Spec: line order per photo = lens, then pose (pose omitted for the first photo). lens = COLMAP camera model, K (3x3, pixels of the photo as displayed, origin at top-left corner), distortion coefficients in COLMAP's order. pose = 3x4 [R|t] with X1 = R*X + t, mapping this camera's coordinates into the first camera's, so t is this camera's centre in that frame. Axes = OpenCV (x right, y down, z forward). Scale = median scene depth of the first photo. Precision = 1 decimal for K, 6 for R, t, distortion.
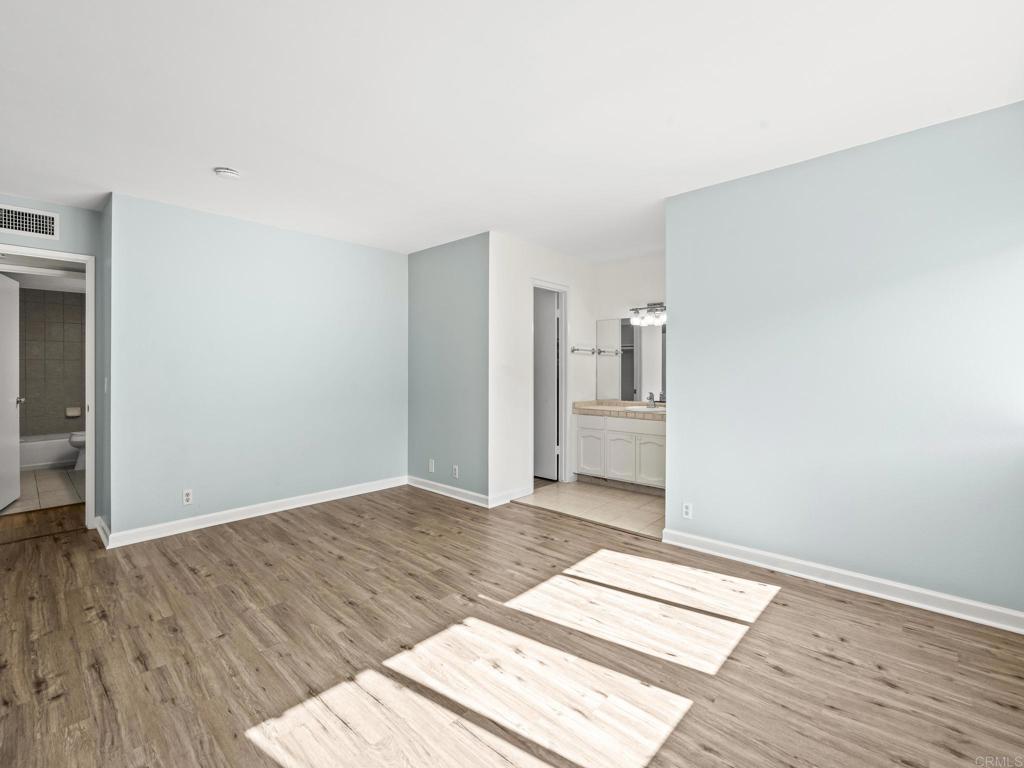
lens RADIAL K [[466.0, 0, 511.6], [0, 466.0, 375.7], [0, 0, 1]] dist [0.003539, -0.000541]
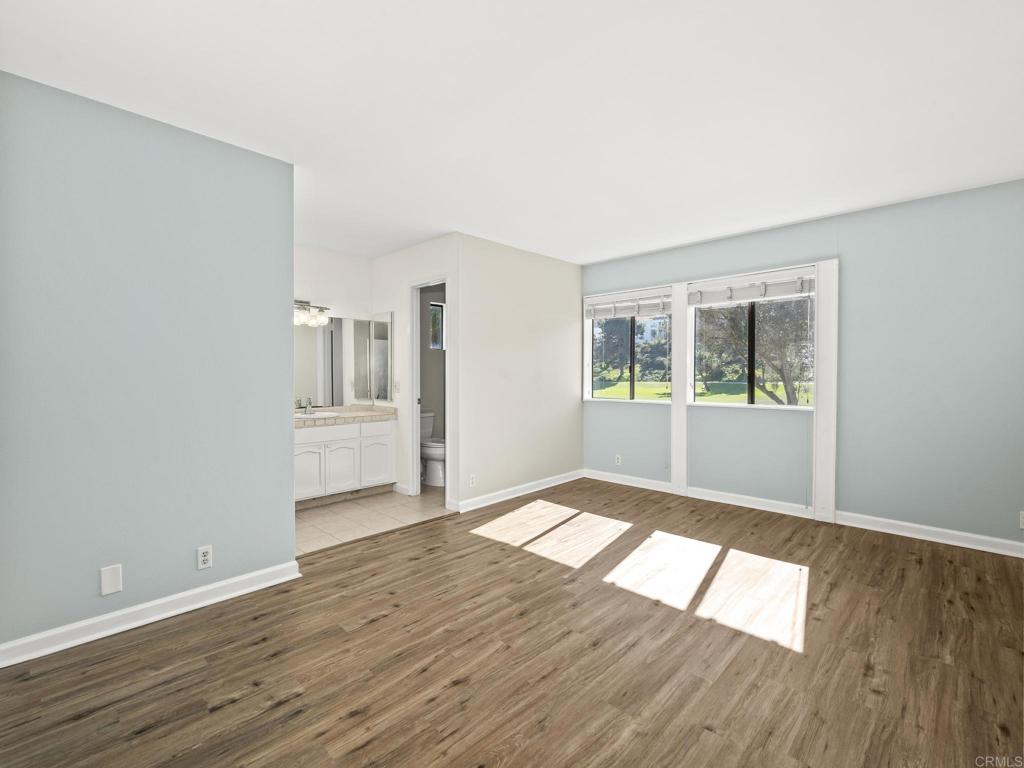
lens RADIAL K [[466.0, 0, 505.8], [0, 466.0, 386.4], [0, 0, 1]] dist [0.003539, -0.000541]
pose [[0.007853, -0.022358, 0.999719, -1.041680], [0.010198, 0.999700, 0.022278, -0.004285], [-0.999917, 0.010021, 0.008079, 1.009842]]
